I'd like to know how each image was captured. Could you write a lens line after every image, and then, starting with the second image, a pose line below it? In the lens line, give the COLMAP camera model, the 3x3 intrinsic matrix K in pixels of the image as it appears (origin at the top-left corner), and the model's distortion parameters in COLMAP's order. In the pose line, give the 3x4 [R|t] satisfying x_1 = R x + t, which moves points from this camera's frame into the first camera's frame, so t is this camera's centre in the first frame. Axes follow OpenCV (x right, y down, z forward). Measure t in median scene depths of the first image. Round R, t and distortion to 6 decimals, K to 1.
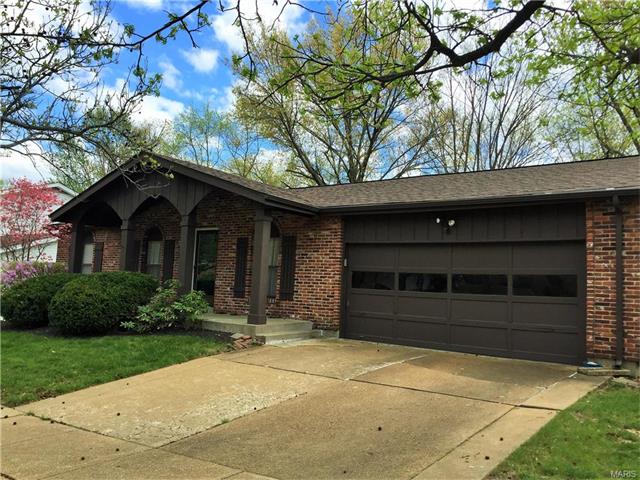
lens RADIAL K [[546.1, 0, 319.9], [0, 546.1, 240.6], [0, 0, 1]] dist [0.068899, -0.068962]
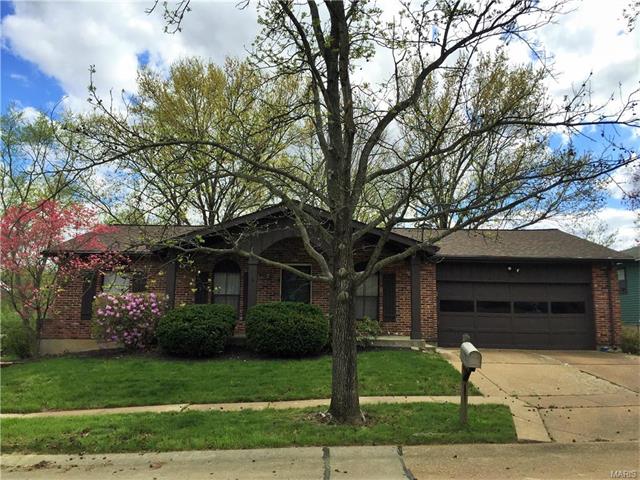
lens RADIAL K [[546.1, 0, 319.4], [0, 546.1, 239.5], [0, 0, 1]] dist [0.068899, -0.068962]
pose [[0.798666, 0.051773, 0.599543, -1.280252], [-0.030434, 0.998492, -0.045681, -0.032604], [-0.601005, 0.018238, 0.799037, 0.037457]]
